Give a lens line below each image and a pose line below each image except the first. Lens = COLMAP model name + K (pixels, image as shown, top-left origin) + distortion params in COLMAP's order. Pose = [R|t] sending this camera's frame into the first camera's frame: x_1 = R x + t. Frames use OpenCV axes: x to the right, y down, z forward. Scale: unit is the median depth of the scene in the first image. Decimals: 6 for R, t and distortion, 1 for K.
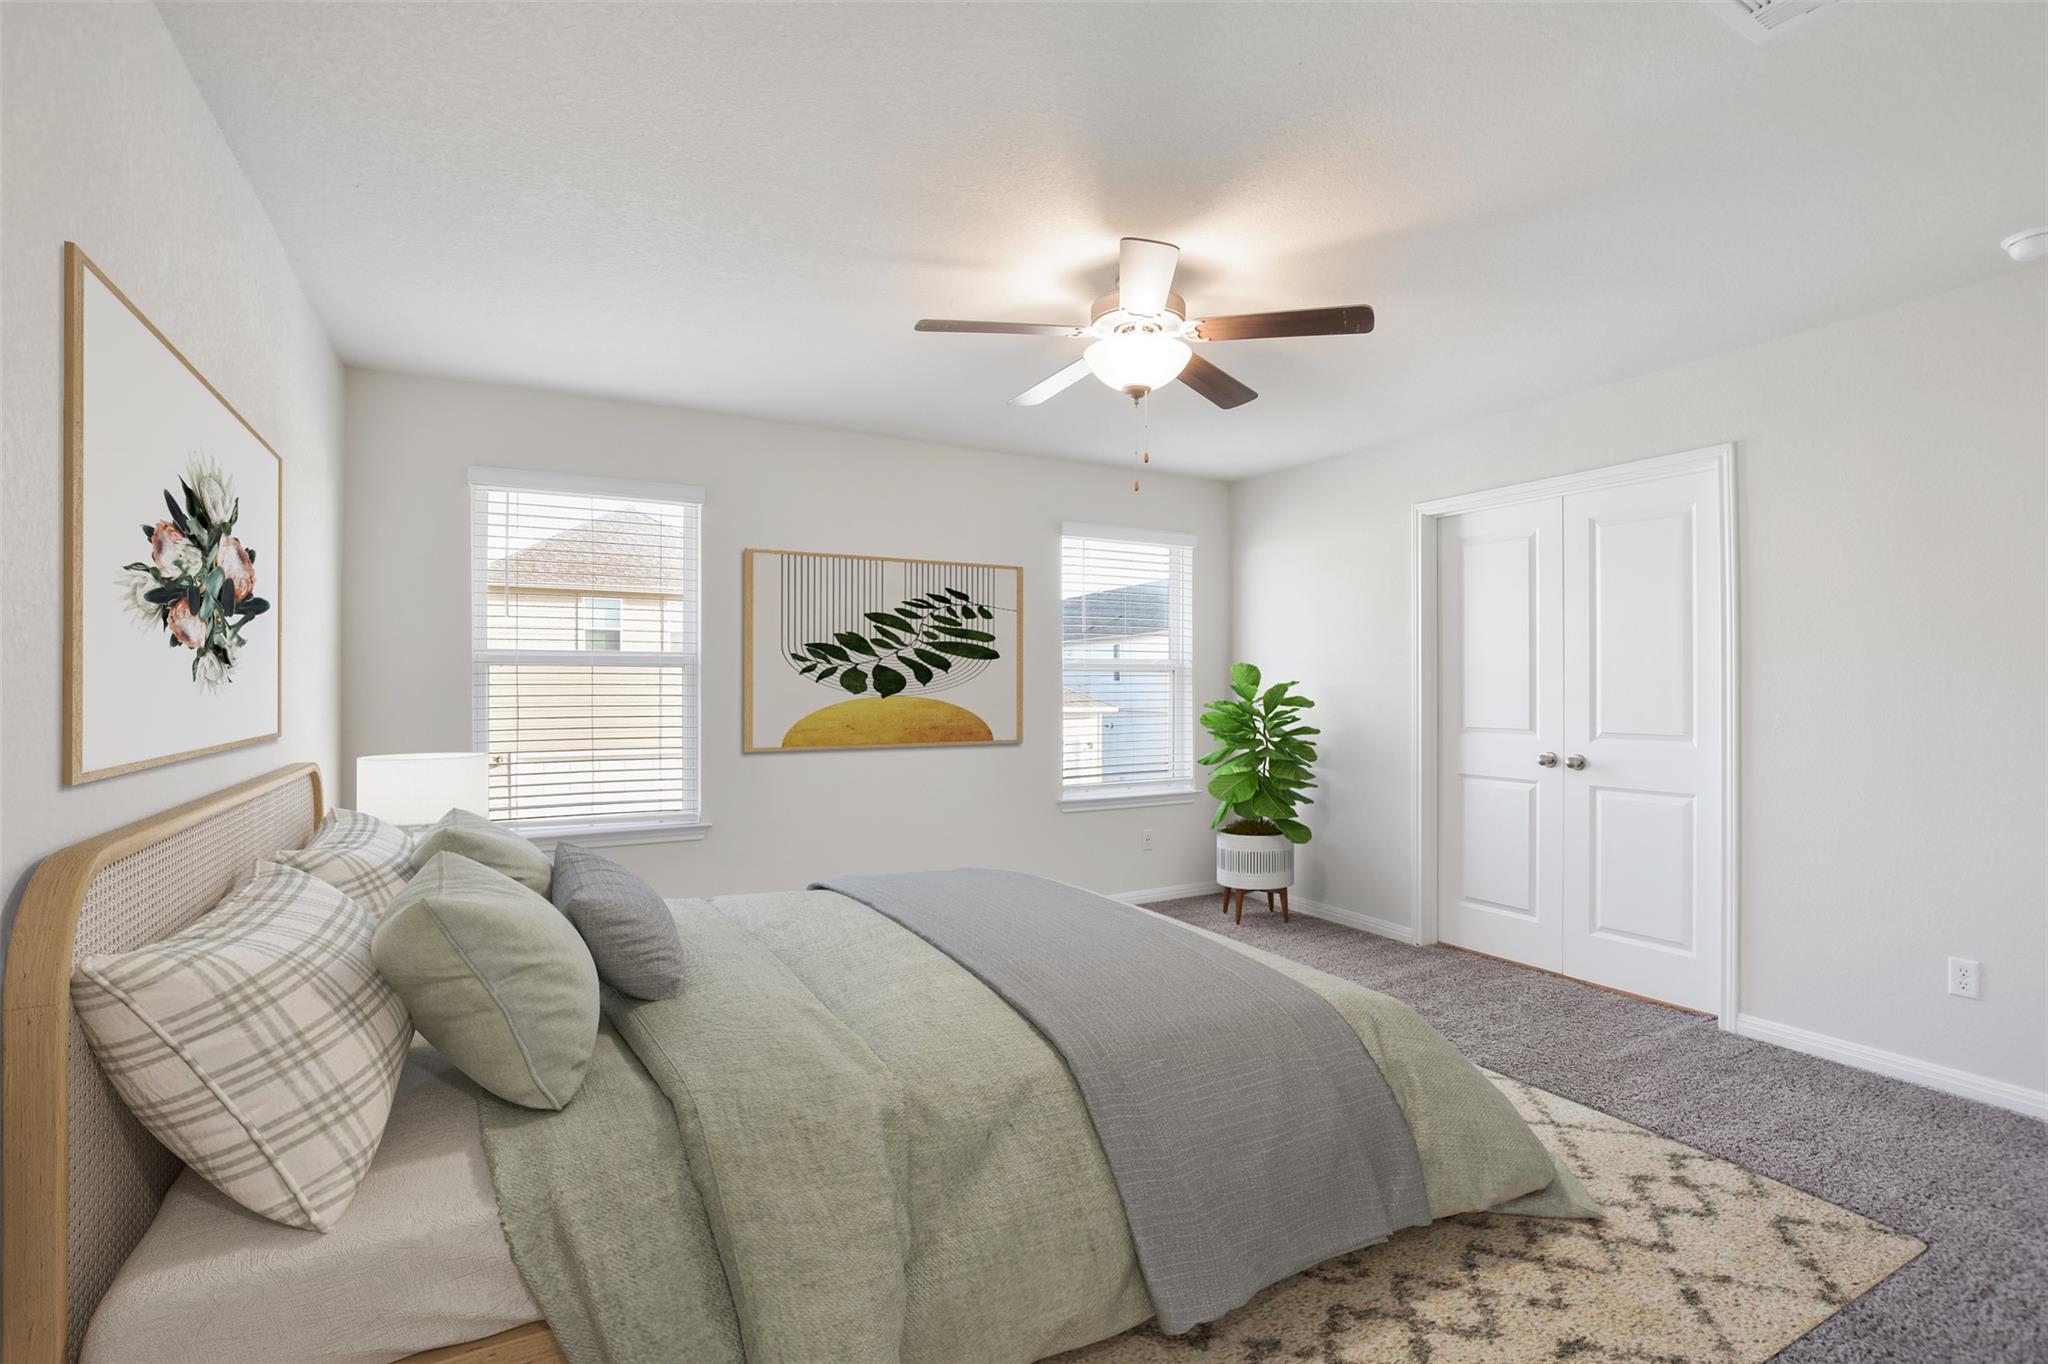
lens RADIAL K [[921.5, 0, 1017.1], [0, 921.5, 692.6], [0, 0, 1]] dist [-0.013544, 0.002518]
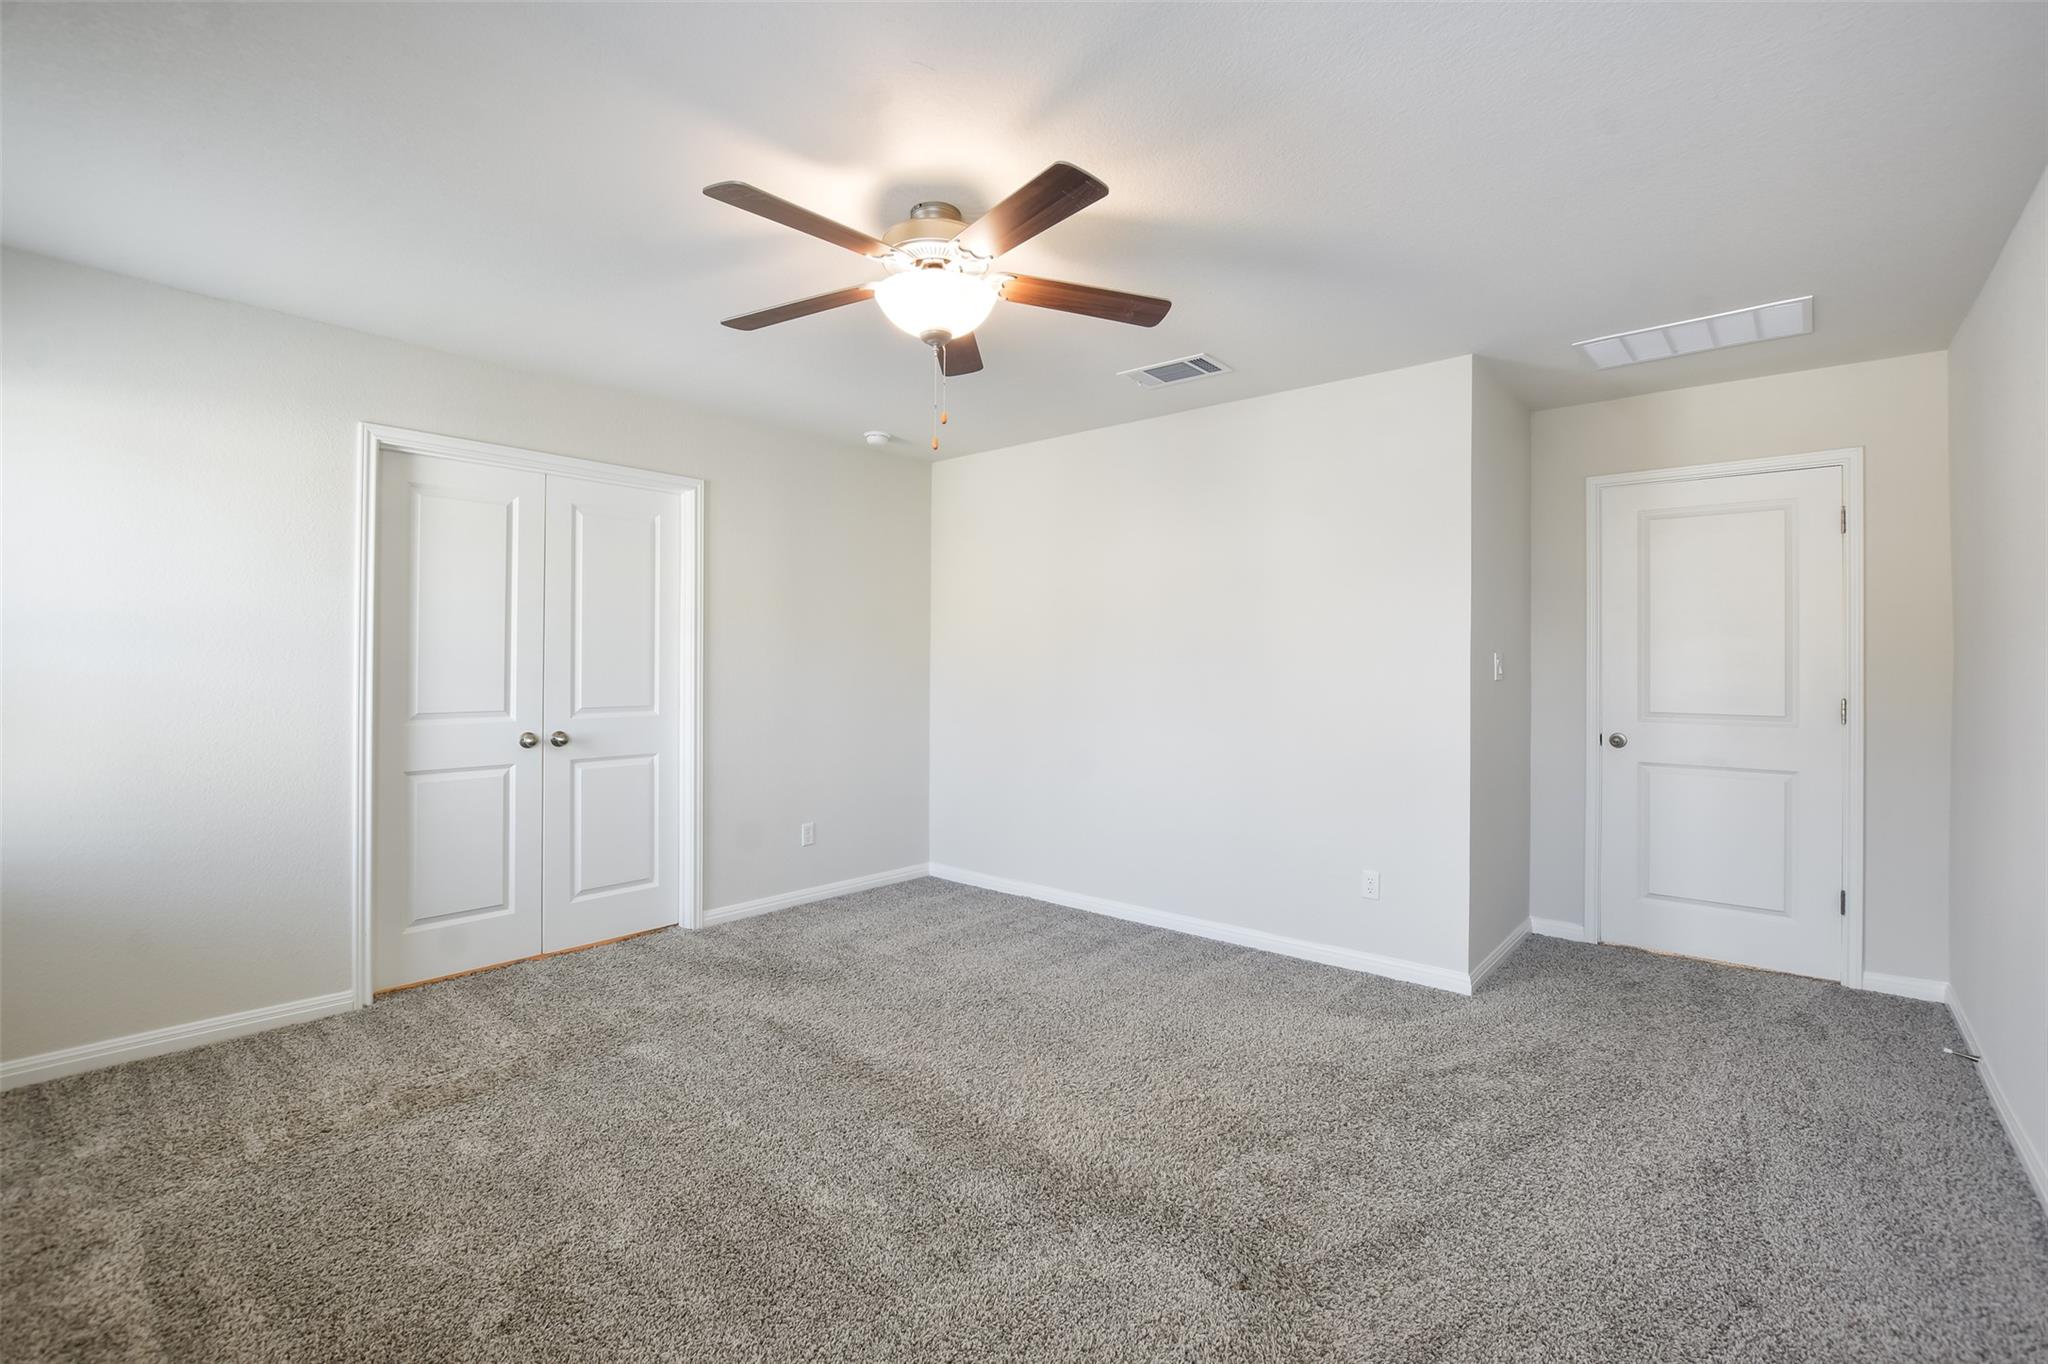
lens RADIAL K [[921.5, 0, 1019.0], [0, 921.5, 660.6], [0, 0, 1]] dist [-0.013544, 0.002518]
pose [[-0.355614, -0.000026, 0.934633, -0.516161], [-0.002778, 0.999996, -0.001030, -0.011118], [-0.934629, -0.002963, -0.355613, 0.874576]]
